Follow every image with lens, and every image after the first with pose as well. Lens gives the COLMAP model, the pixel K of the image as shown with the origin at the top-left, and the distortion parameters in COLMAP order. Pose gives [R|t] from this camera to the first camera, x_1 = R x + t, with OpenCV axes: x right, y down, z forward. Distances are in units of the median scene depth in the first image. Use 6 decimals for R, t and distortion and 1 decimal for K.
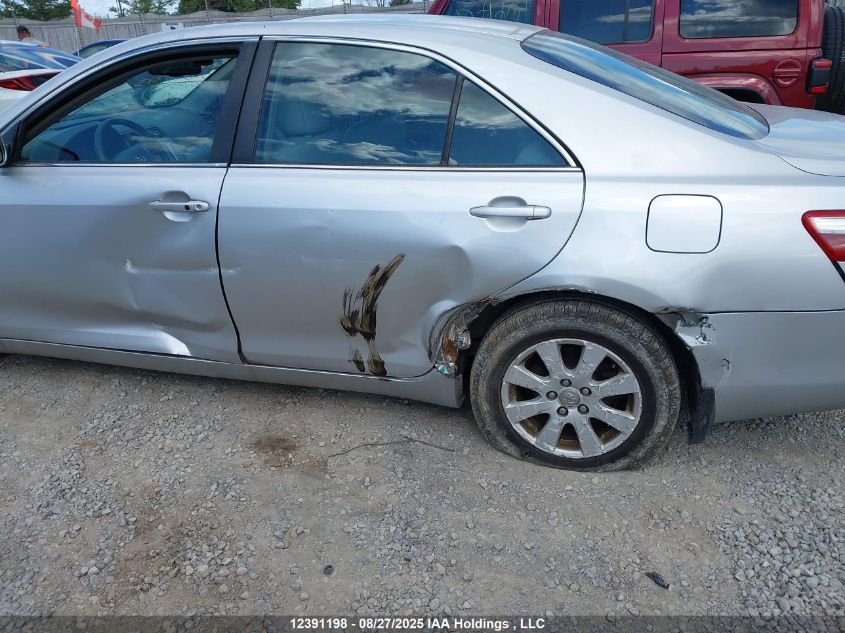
lens RADIAL K [[648.4, 0, 424.6], [0, 648.4, 295.9], [0, 0, 1]] dist [0.116264, -0.132587]
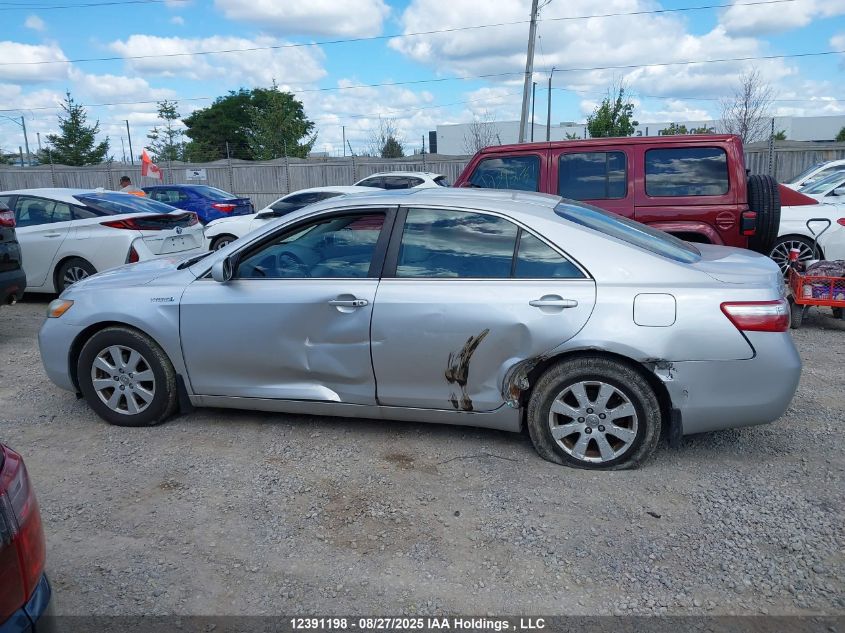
lens RADIAL K [[648.4, 0, 424.6], [0, 648.4, 295.9], [0, 0, 1]] dist [0.116264, -0.132587]
pose [[0.999747, 0.001368, 0.022430, -0.222255], [0.003015, 0.980952, -0.194226, 0.165772], [-0.022268, 0.194245, 0.980700, -0.612664]]
